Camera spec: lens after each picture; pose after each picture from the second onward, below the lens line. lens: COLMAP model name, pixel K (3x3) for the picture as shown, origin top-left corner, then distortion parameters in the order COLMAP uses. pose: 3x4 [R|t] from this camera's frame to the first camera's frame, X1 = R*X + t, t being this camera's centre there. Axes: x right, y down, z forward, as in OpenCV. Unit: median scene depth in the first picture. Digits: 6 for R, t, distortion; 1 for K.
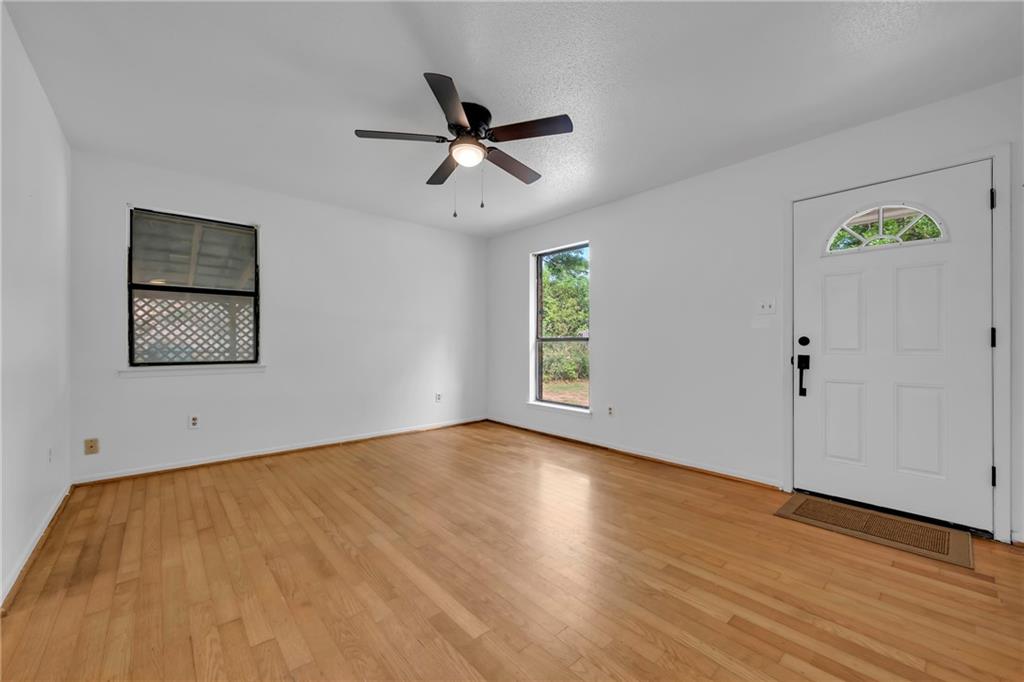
lens RADIAL K [[393.6, 0, 514.4], [0, 393.6, 343.6], [0, 0, 1]] dist [0.003578, 0.000179]
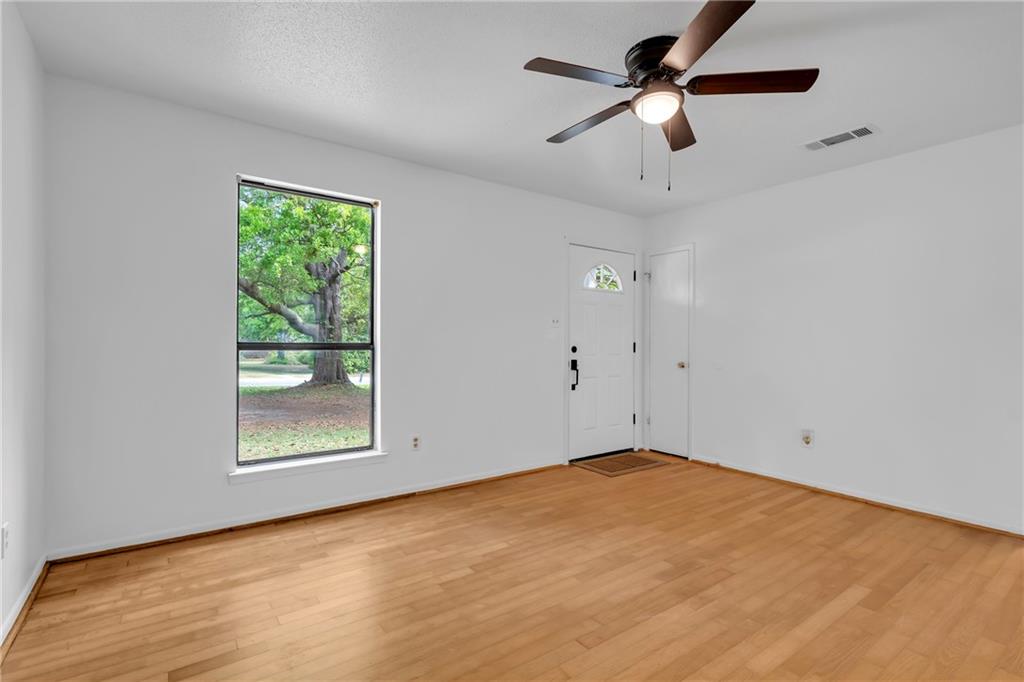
lens RADIAL K [[477.5, 0, 519.6], [0, 477.5, 342.5], [0, 0, 1]] dist [0.008411, -0.001515]
pose [[0.104591, -0.000988, 0.994515, -1.058280], [-0.008066, 0.999966, 0.001841, -0.036205], [-0.994483, -0.008214, 0.104580, 1.176520]]
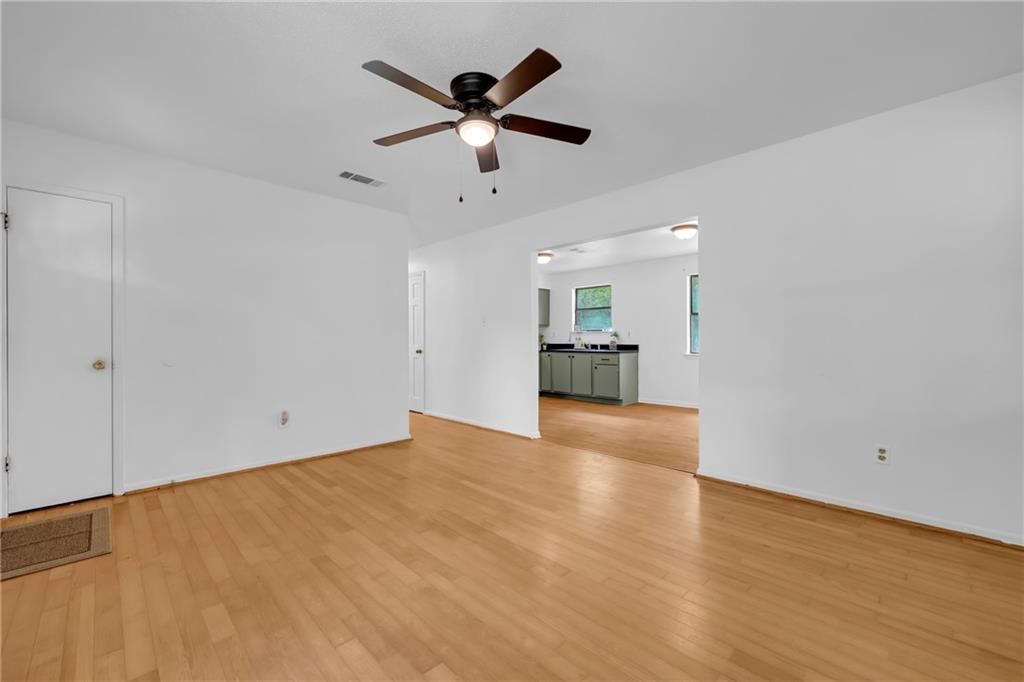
lens RADIAL K [[417.9, 0, 513.1], [0, 417.9, 336.1], [0, 0, 1]] dist [0.003048, 0.000206]
pose [[-0.999113, -0.000113, -0.042116, -0.159358], [0.000385, 0.999930, -0.011811, -0.012594], [0.042115, -0.011817, -0.999043, 1.968935]]
